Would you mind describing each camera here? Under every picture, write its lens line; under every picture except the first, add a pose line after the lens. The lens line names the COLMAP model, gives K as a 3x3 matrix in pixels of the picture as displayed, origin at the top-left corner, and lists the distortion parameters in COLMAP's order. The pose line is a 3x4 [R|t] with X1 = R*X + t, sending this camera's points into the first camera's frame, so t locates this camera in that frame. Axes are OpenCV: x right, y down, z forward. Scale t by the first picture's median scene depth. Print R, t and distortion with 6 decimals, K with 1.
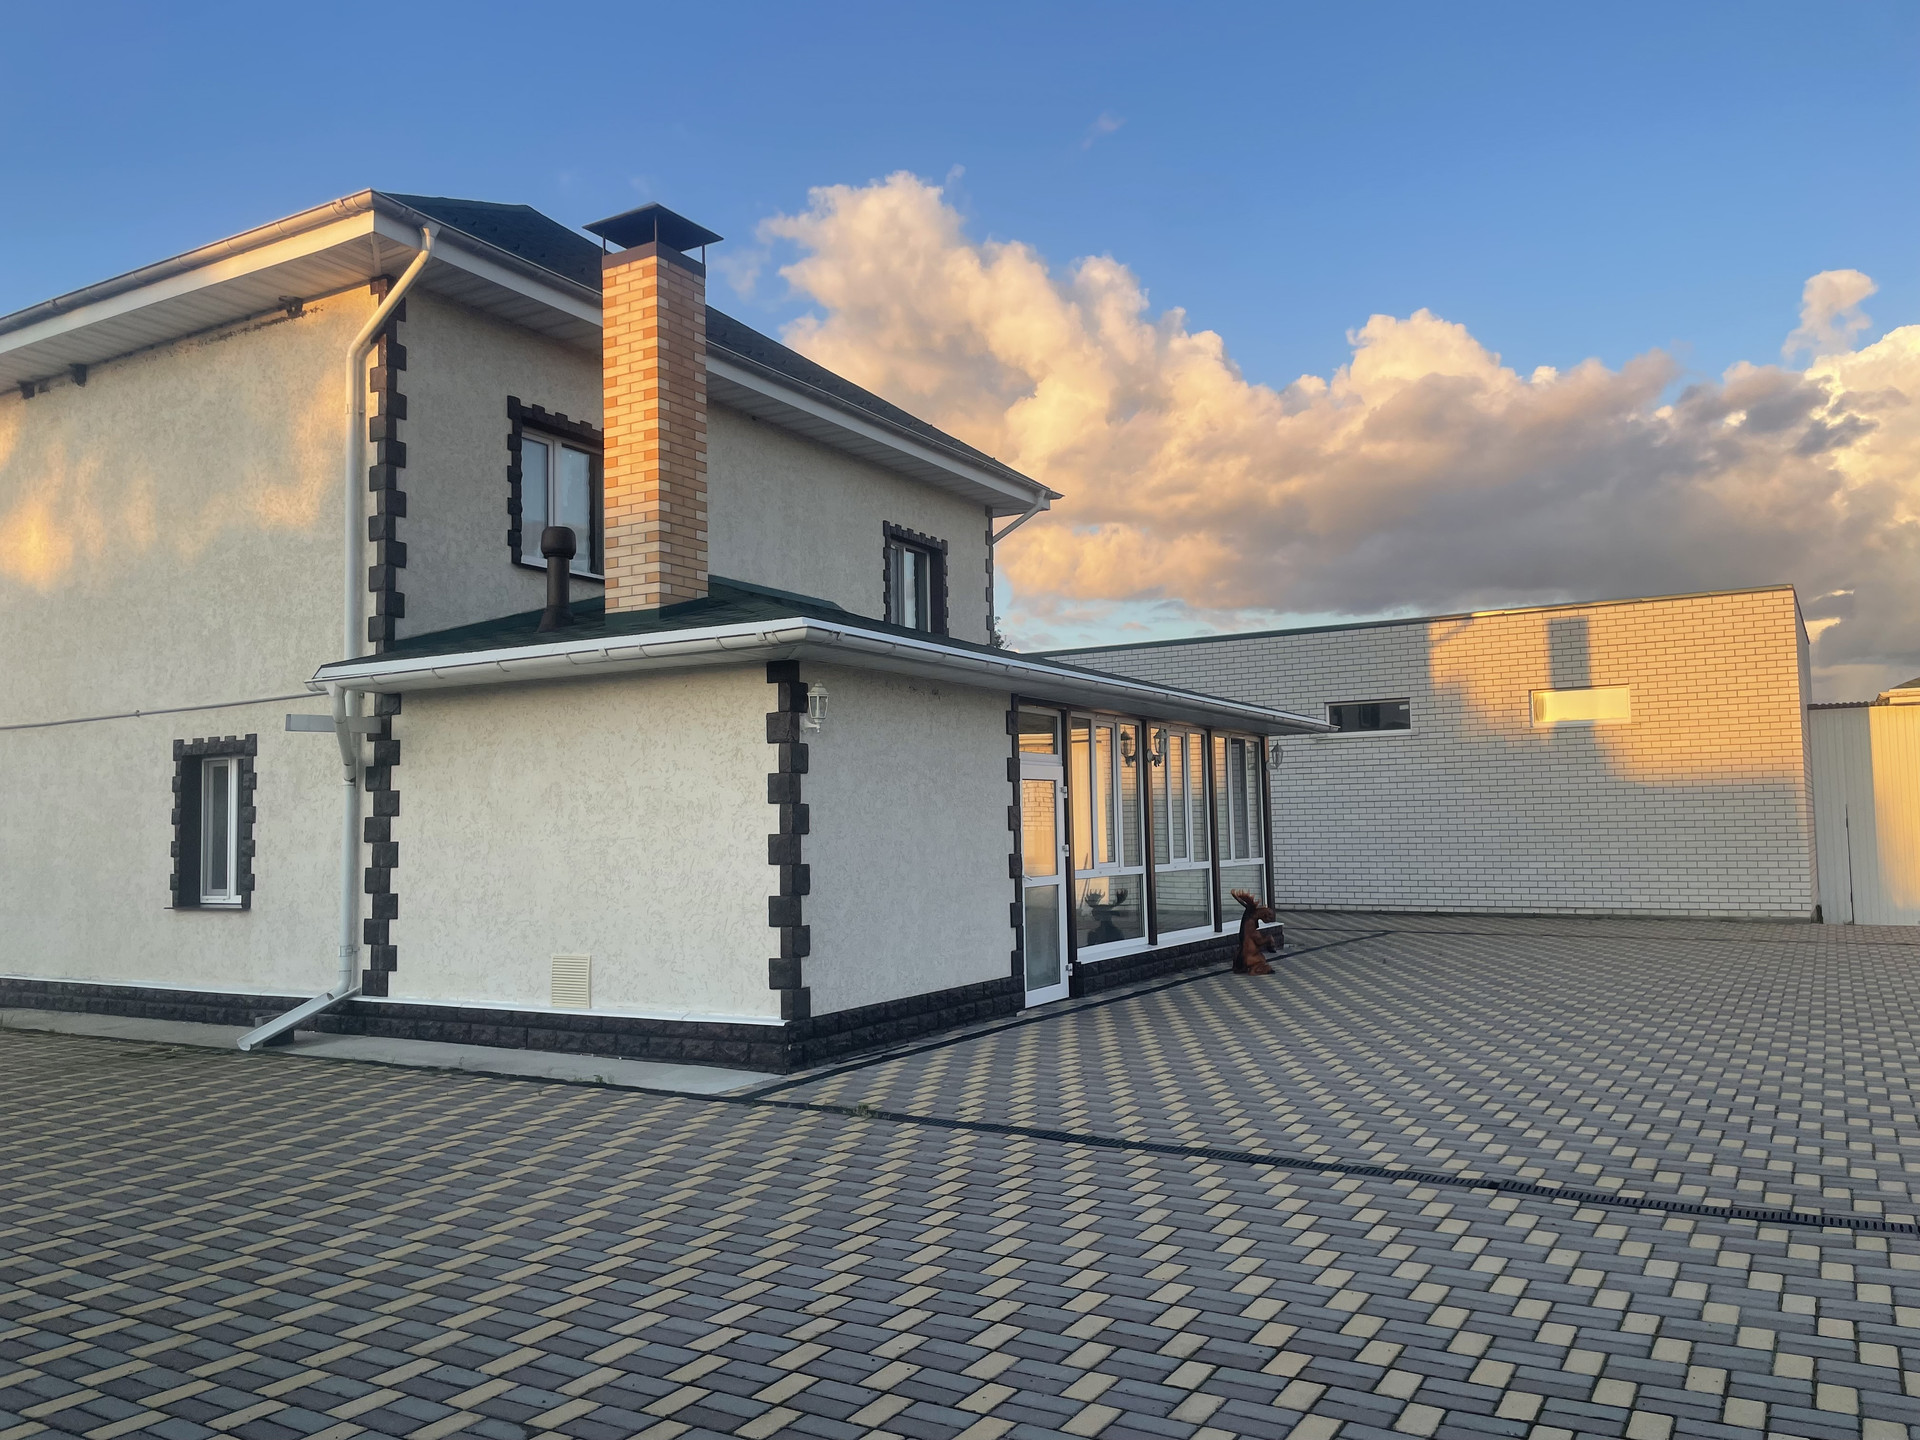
lens RADIAL K [[1439.8, 0, 960.0], [0, 1439.8, 720.0], [0, 0, 1]] dist [0.118560, -0.238664]
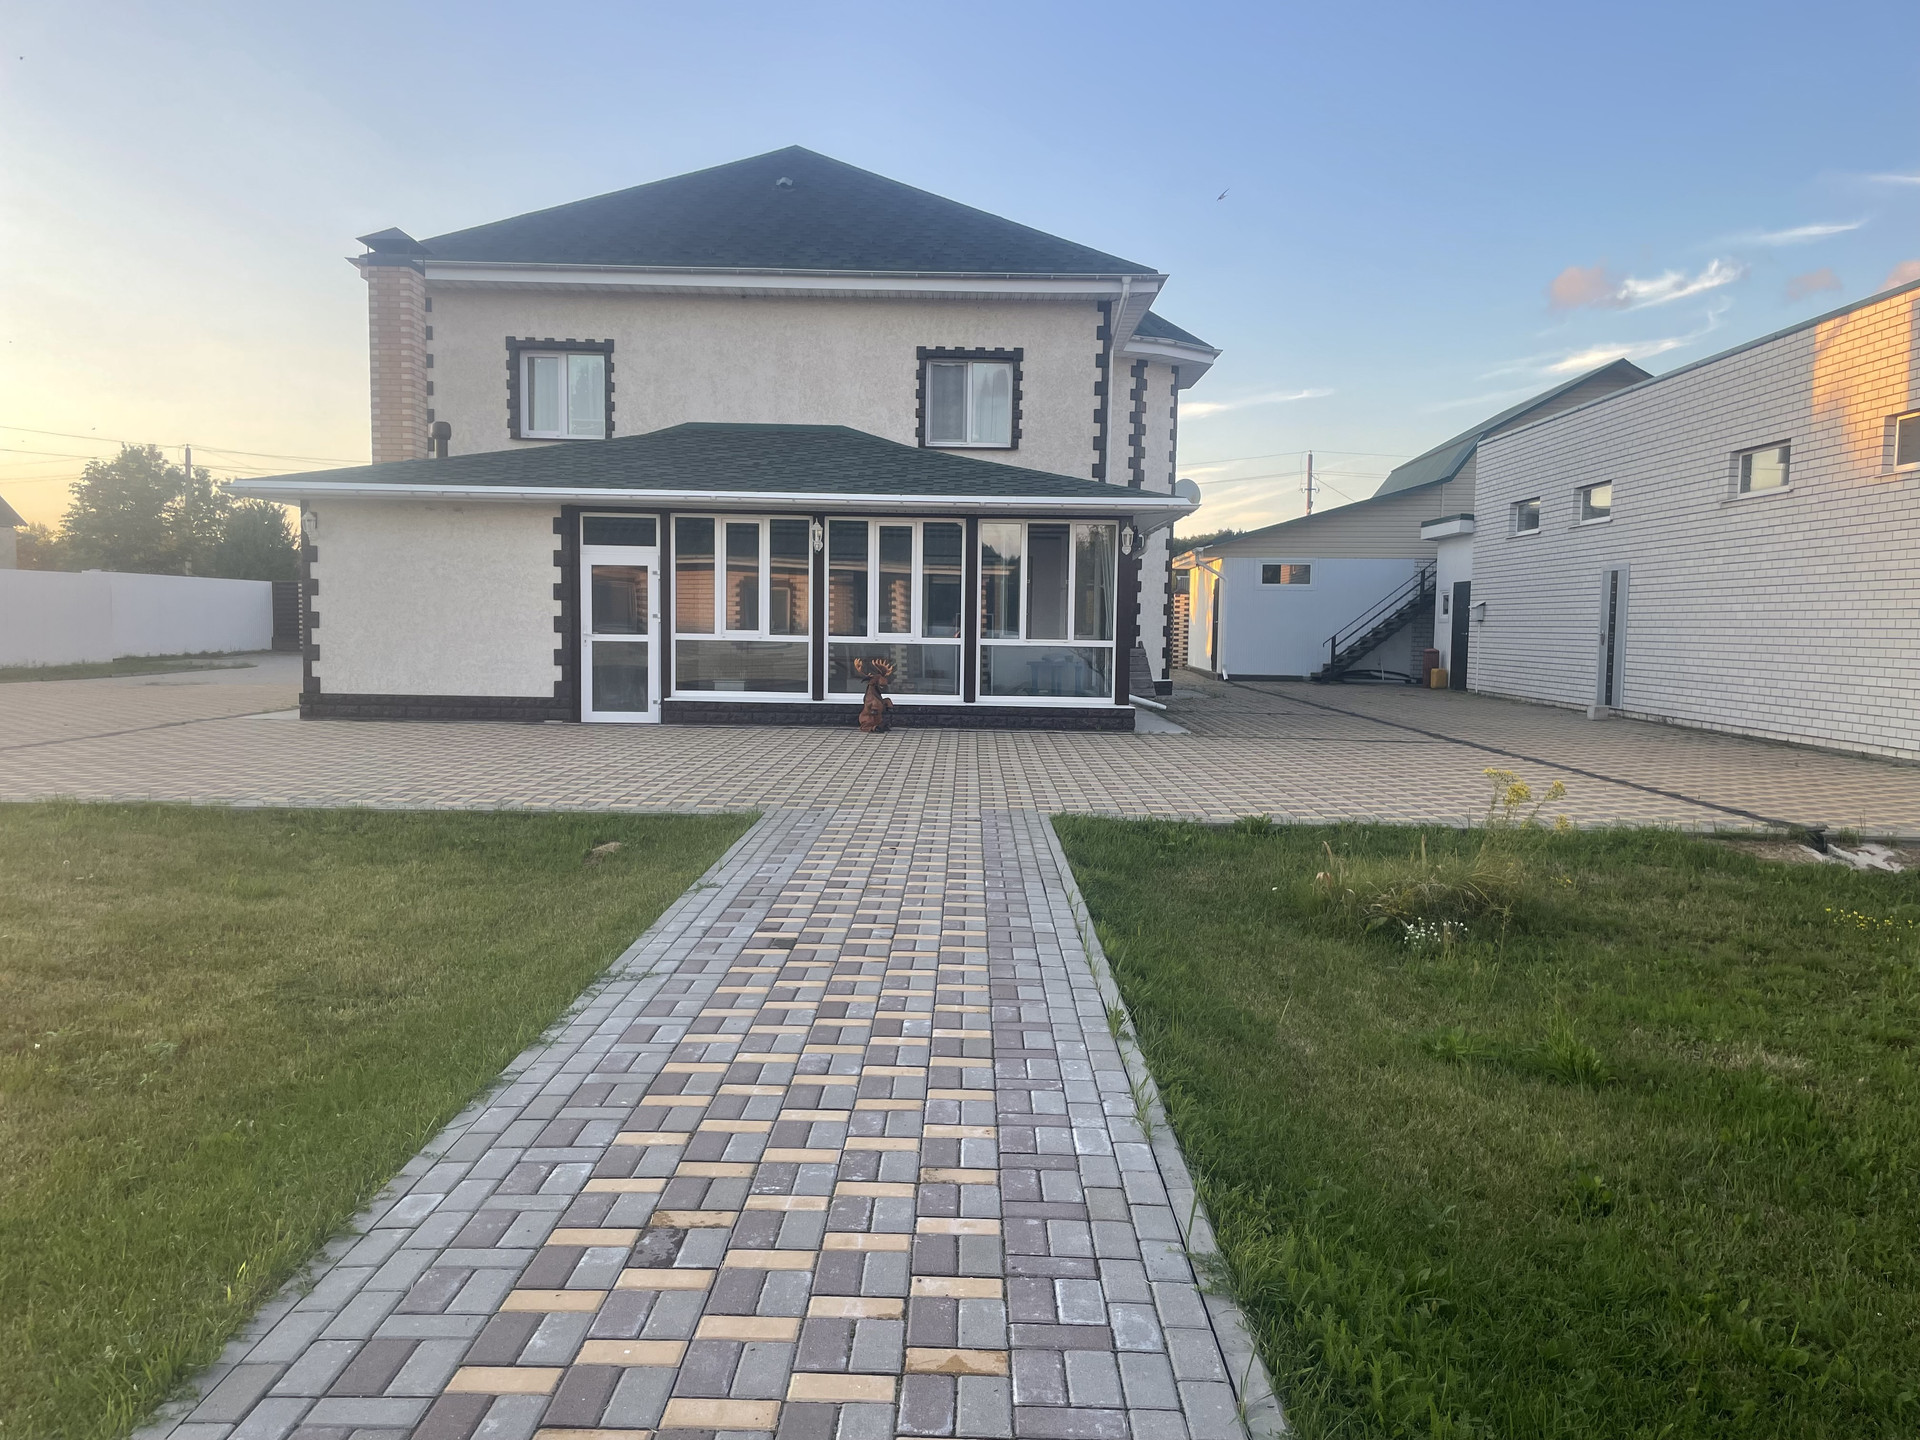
lens RADIAL K [[1439.8, 0, 960.0], [0, 1439.8, 720.0], [0, 0, 1]] dist [0.118560, -0.238664]
pose [[0.492425, 0.086311, -0.866065, 2.019430], [0.039791, 0.991798, 0.121465, 0.045553], [0.869445, -0.094274, 0.484951, 0.834879]]
